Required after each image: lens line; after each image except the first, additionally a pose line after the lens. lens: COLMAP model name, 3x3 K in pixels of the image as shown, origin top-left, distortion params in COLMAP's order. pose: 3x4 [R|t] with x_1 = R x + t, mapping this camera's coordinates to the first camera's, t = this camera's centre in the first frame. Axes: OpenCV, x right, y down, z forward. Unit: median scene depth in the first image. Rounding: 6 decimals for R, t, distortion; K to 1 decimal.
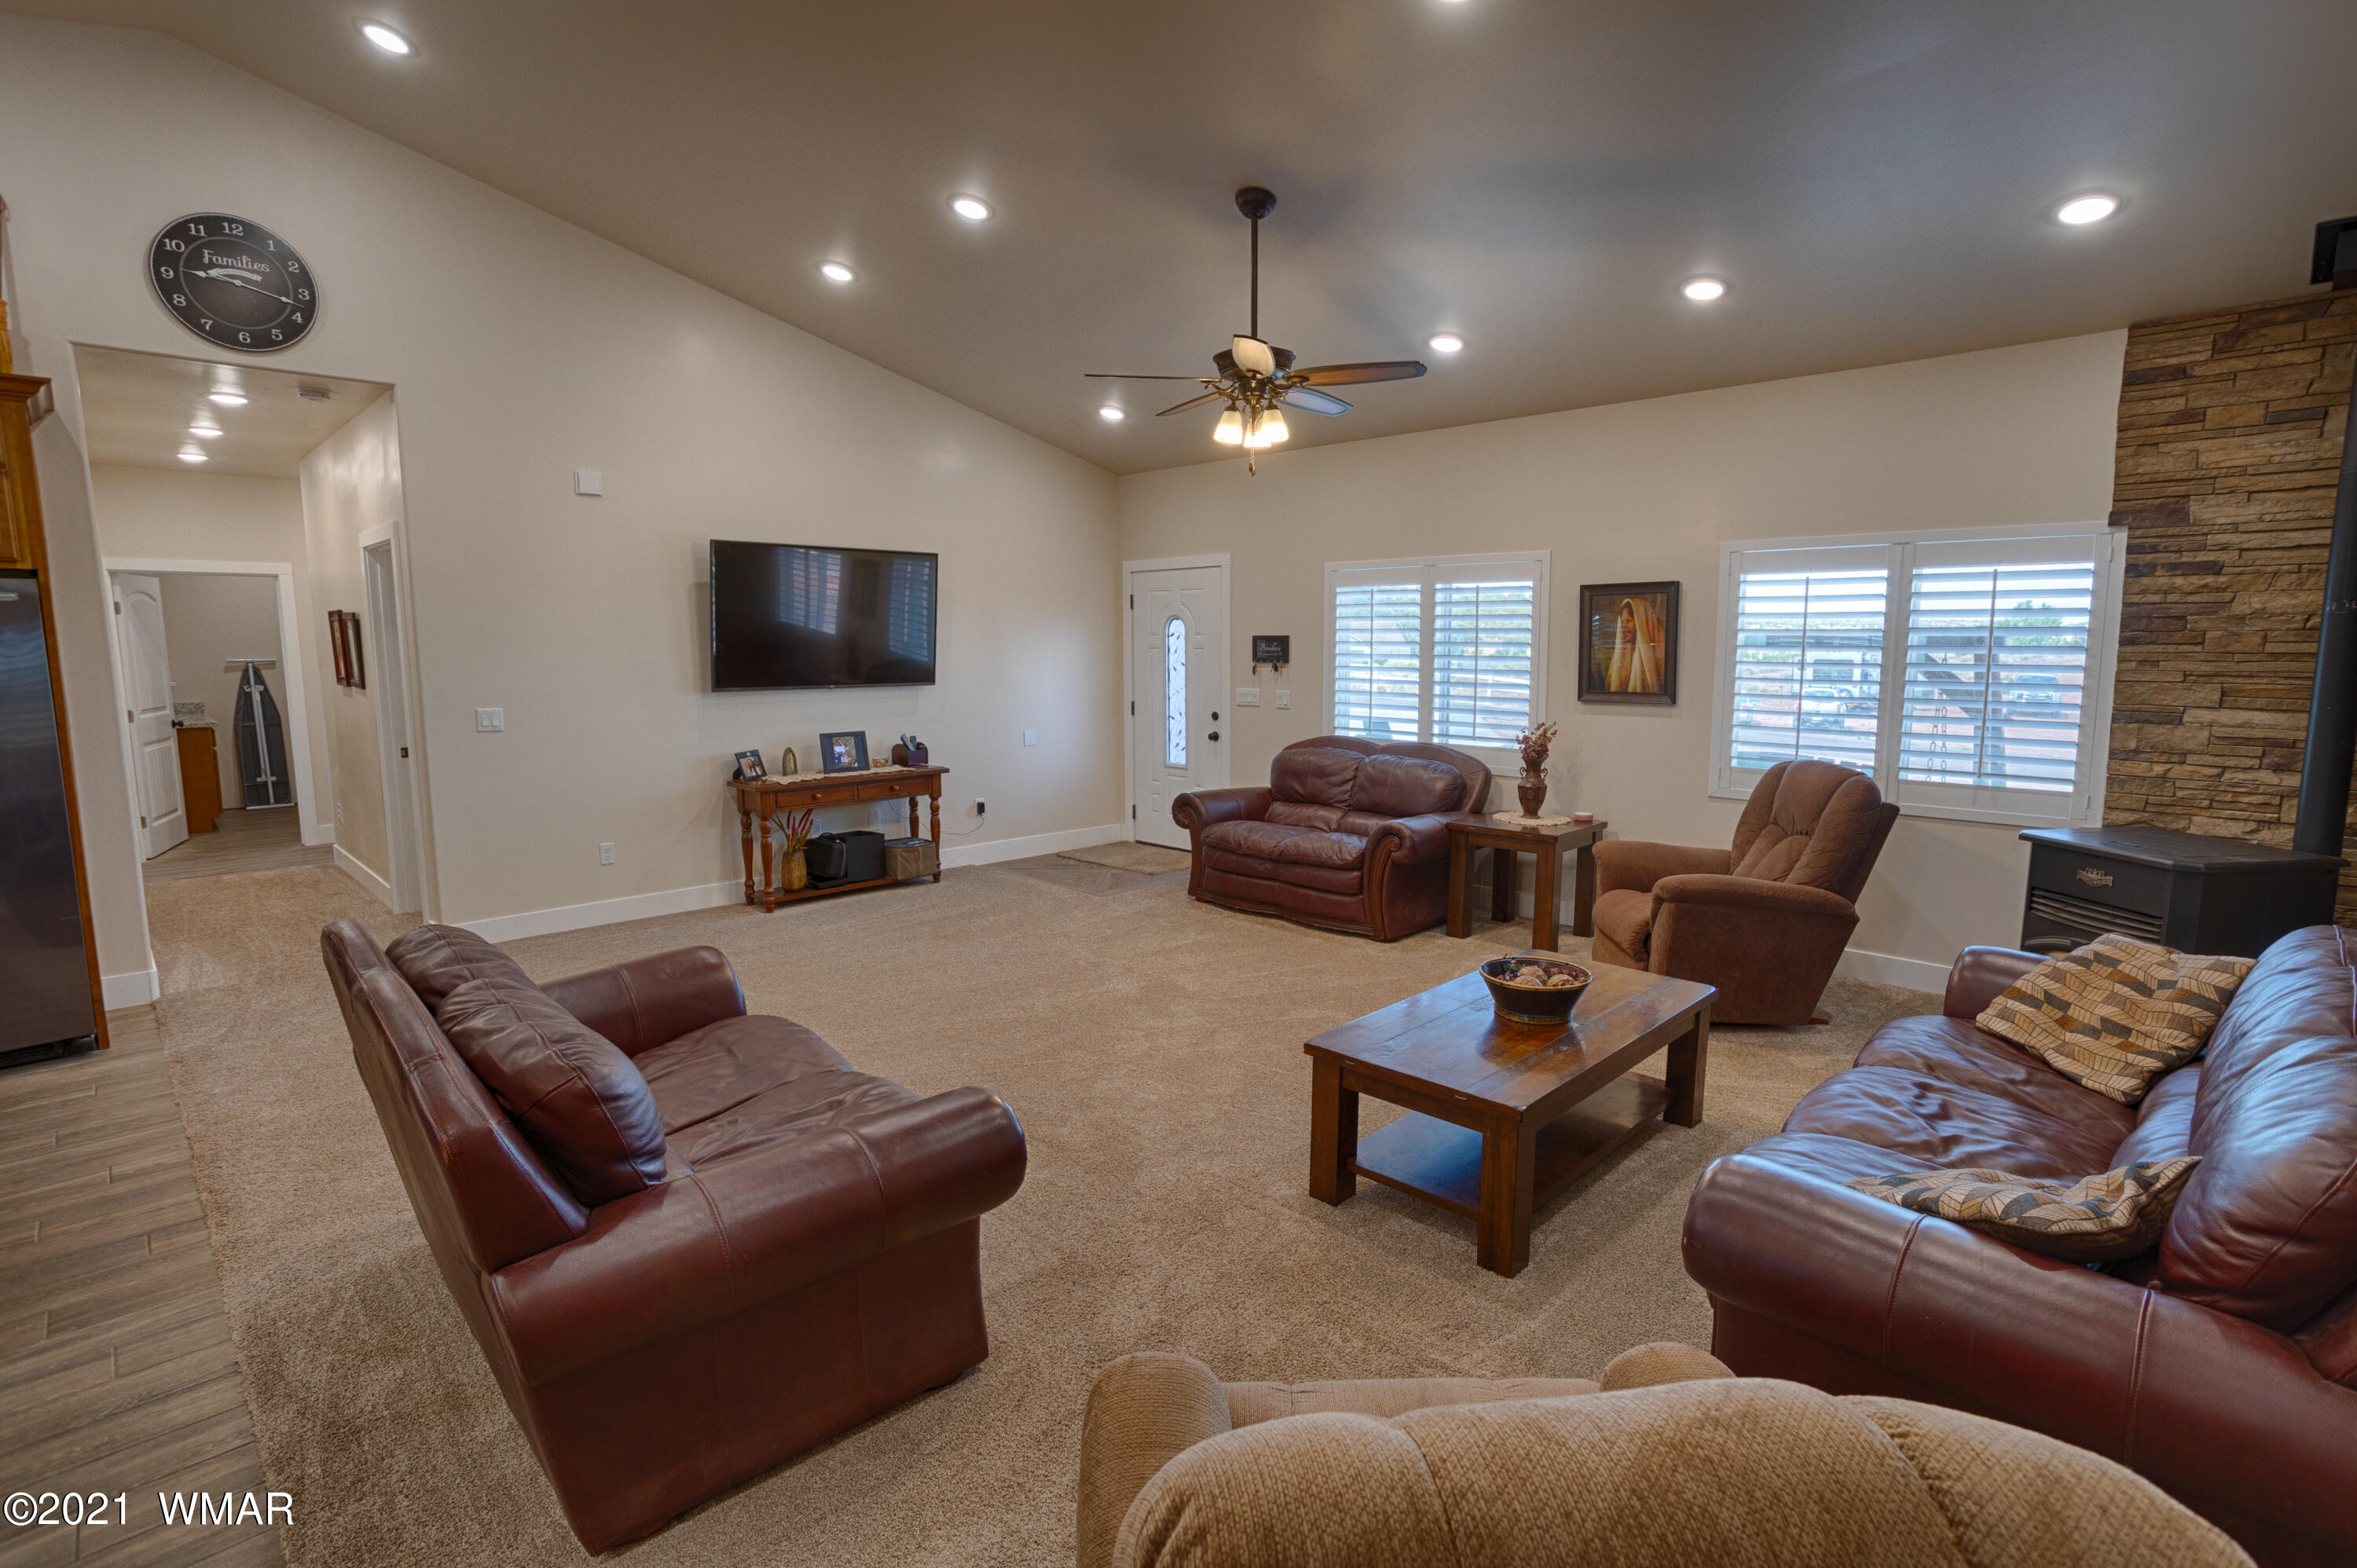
lens RADIAL K [[1134.0, 0, 1182.6], [0, 1134.0, 776.8], [0, 0, 1]] dist [-0.039995, 0.024233]
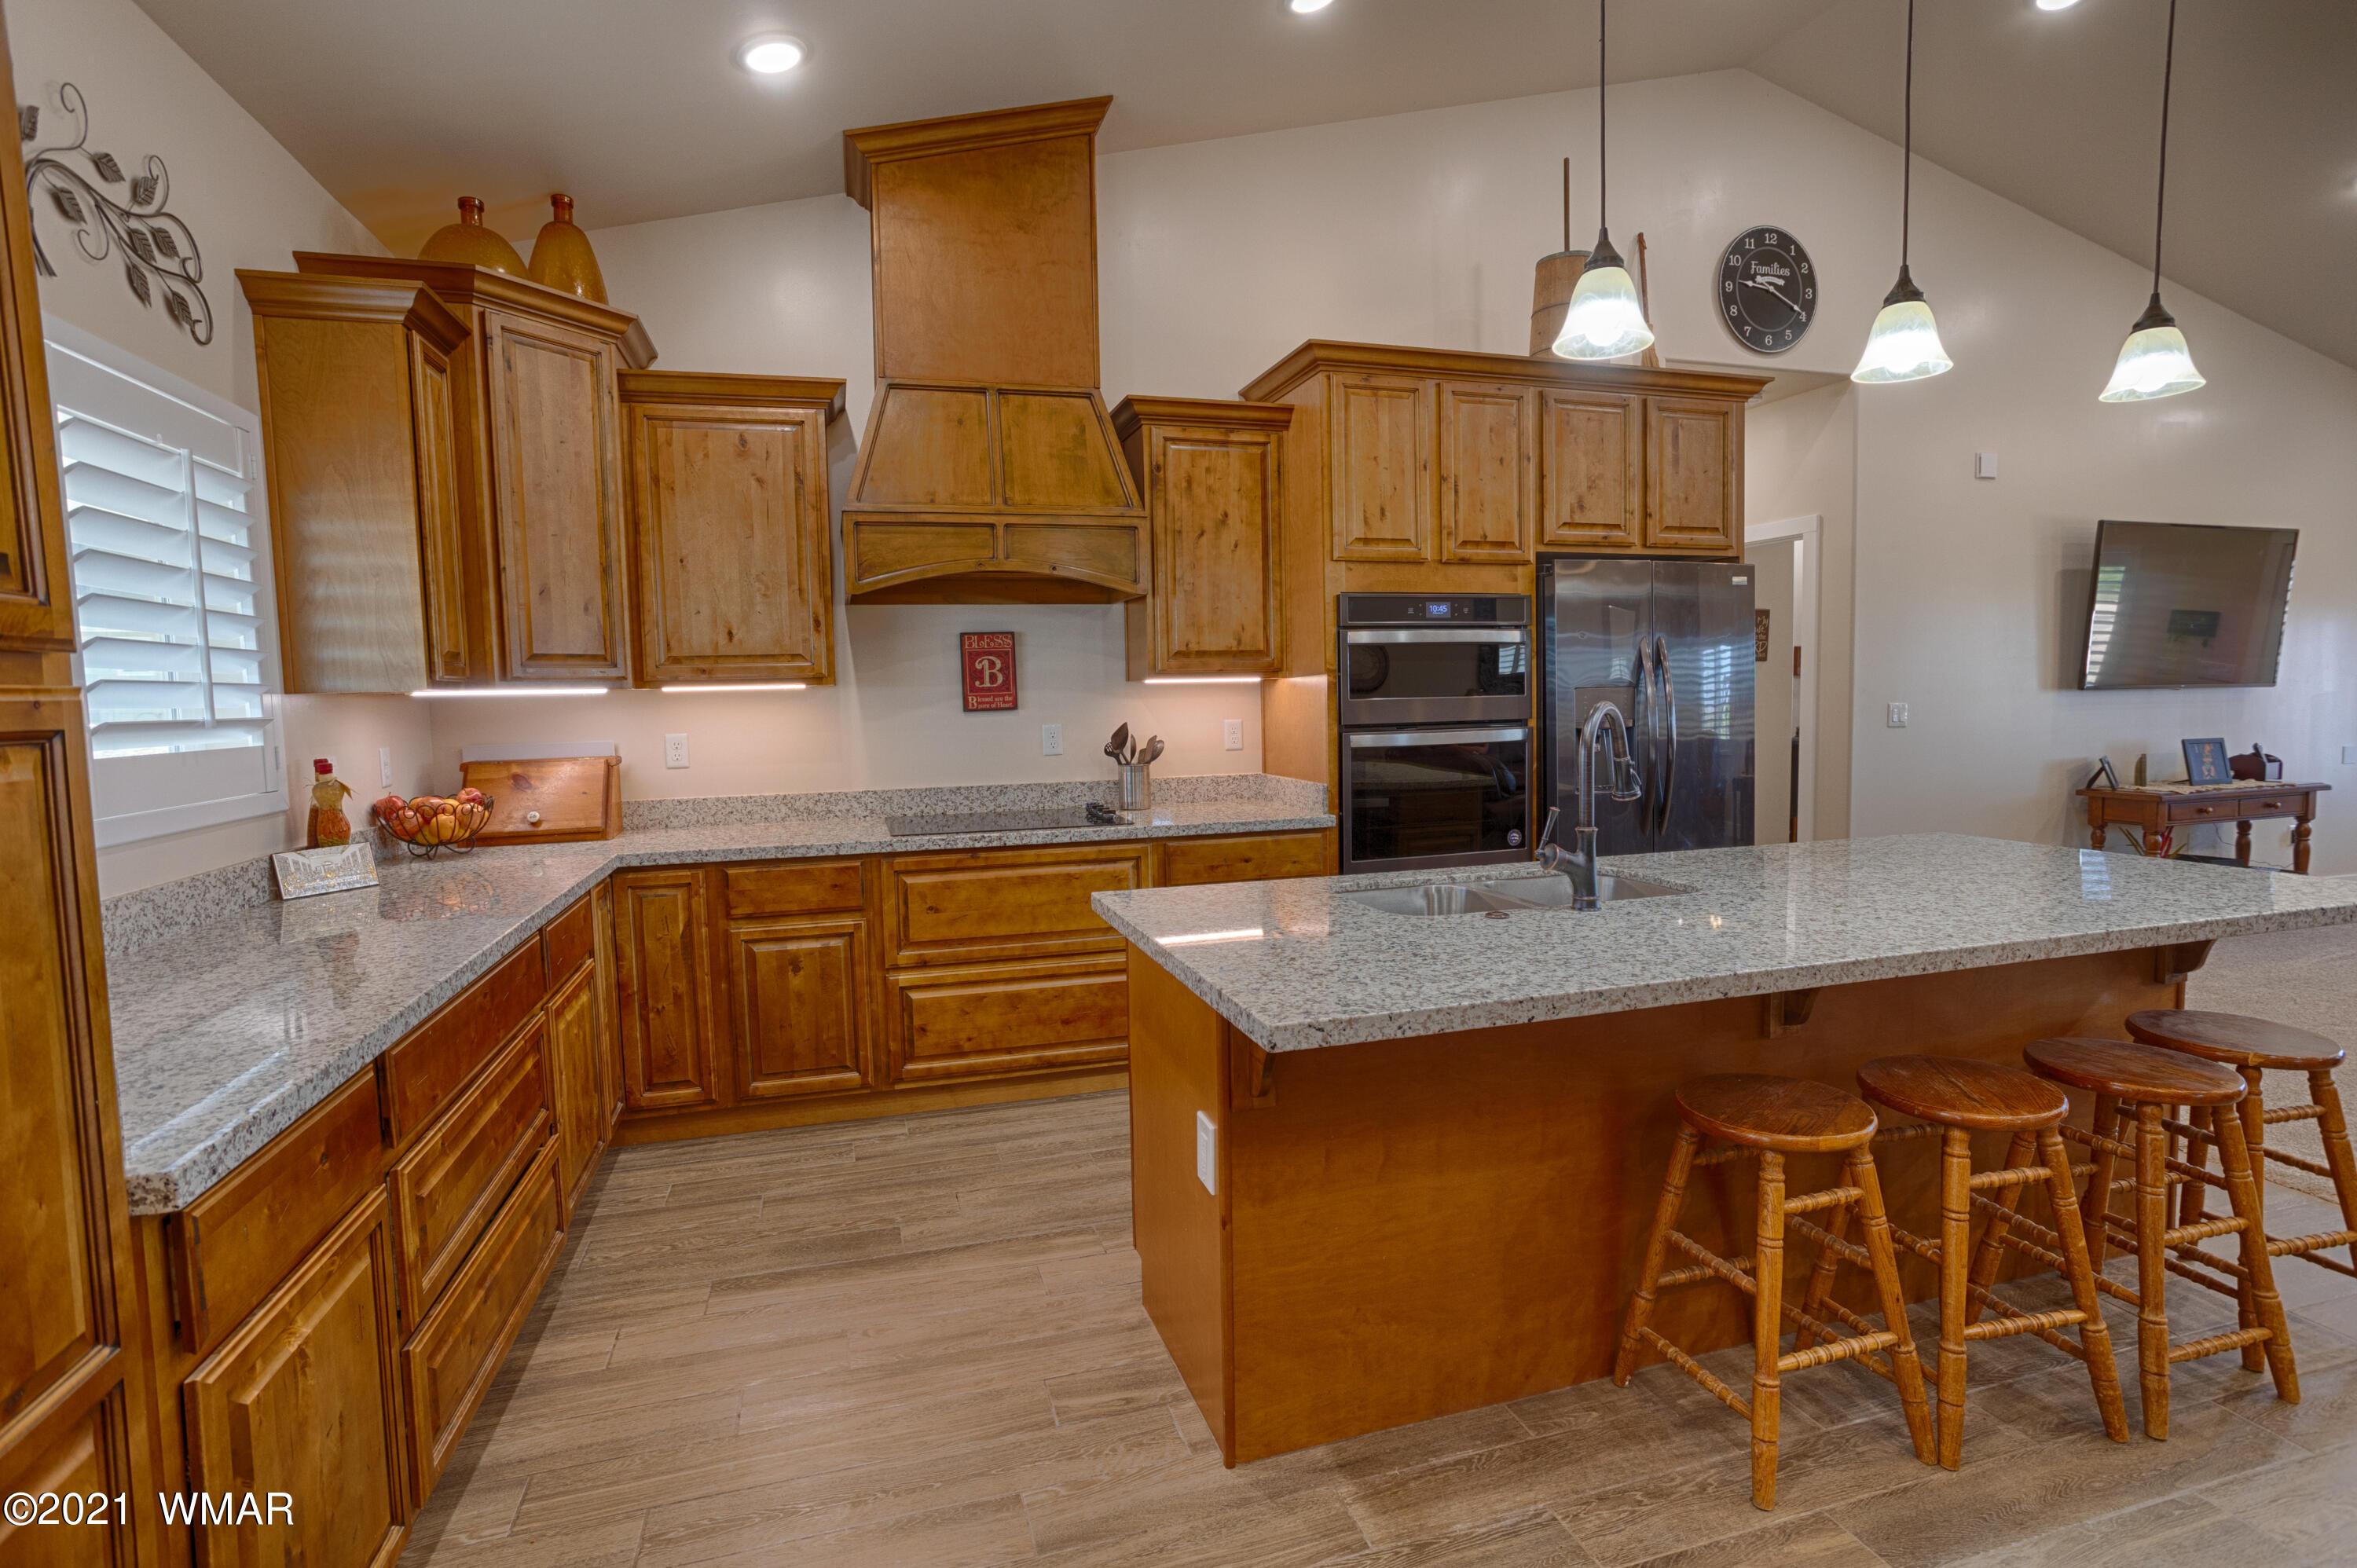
lens RADIAL K [[1138.8, 0, 1180.8], [0, 1138.8, 768.1], [0, 0, 1]] dist [-0.042450, 0.027943]
pose [[0.889825, 0.017506, -0.455967, -0.753983], [-0.039793, 0.998434, -0.039323, 0.060010], [0.454564, 0.053135, 0.889128, -0.141997]]
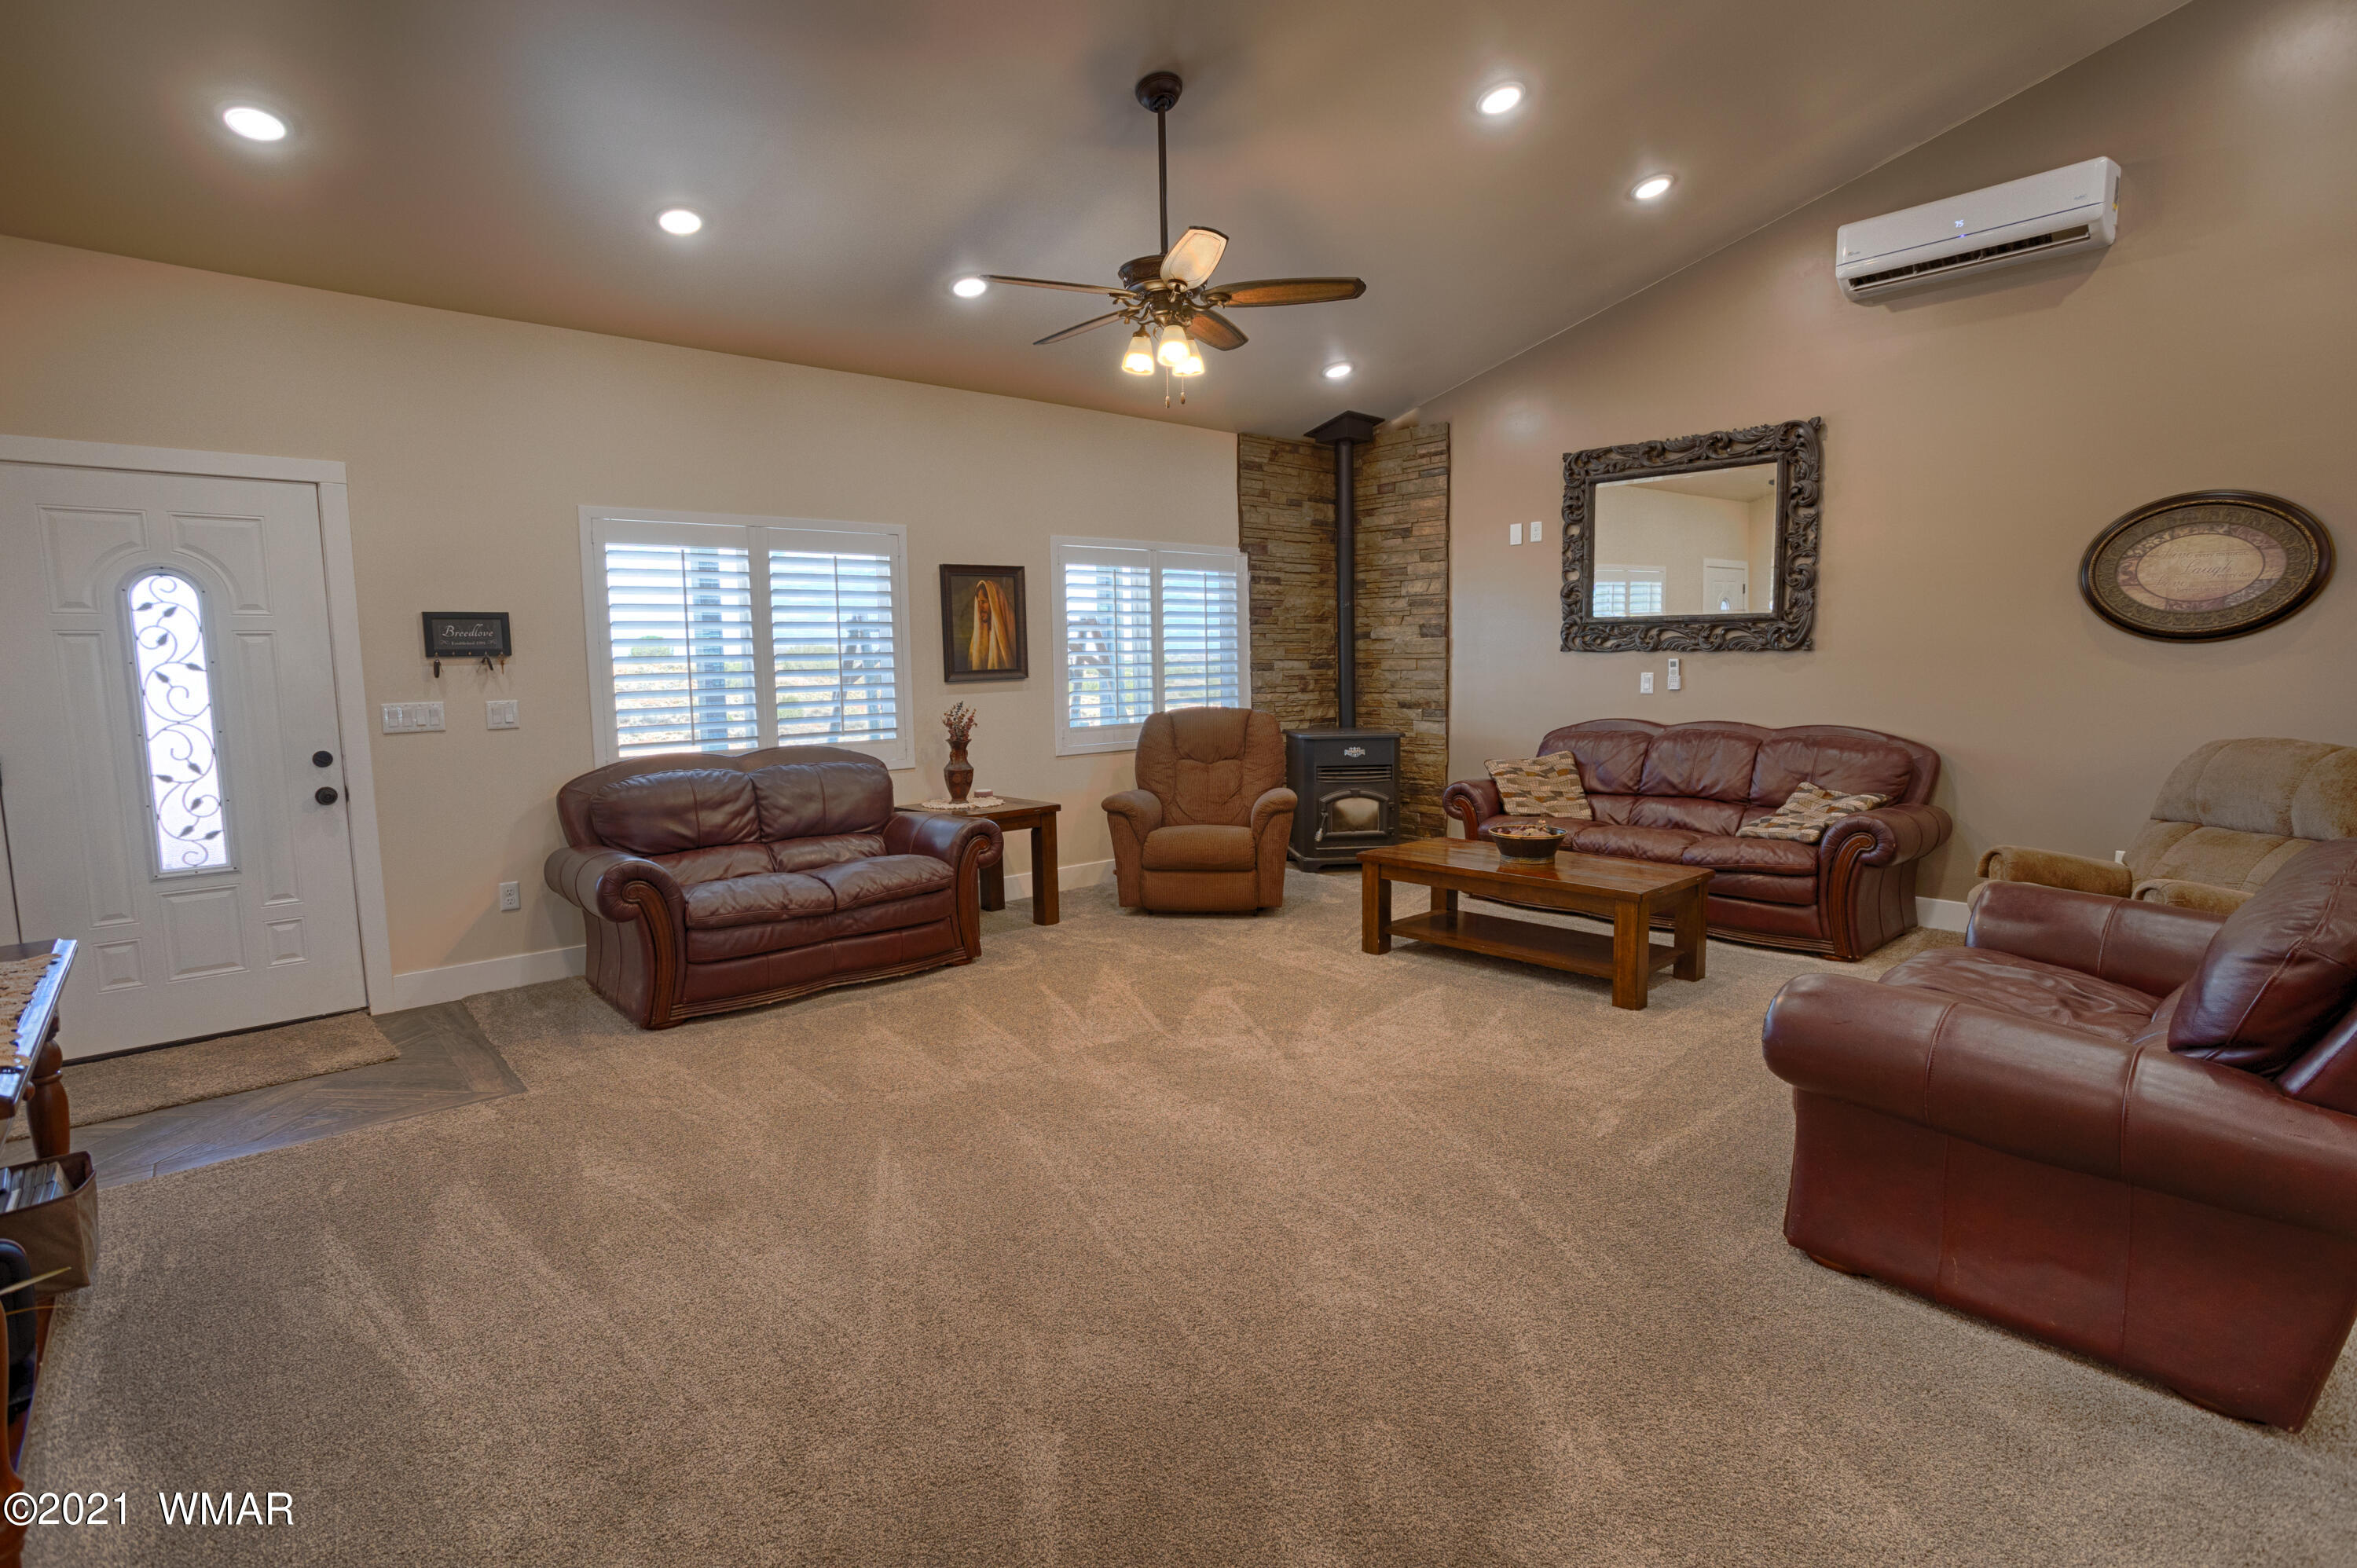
lens RADIAL K [[1149.1, 0, 1220.9], [0, 1149.1, 778.9], [0, 0, 1]] dist [-0.047642, 0.028226]
pose [[0.039277, -0.119736, 0.992028, -0.713824], [0.127283, 0.985307, 0.113886, -0.073417], [-0.991088, 0.121795, 0.053940, 0.785432]]
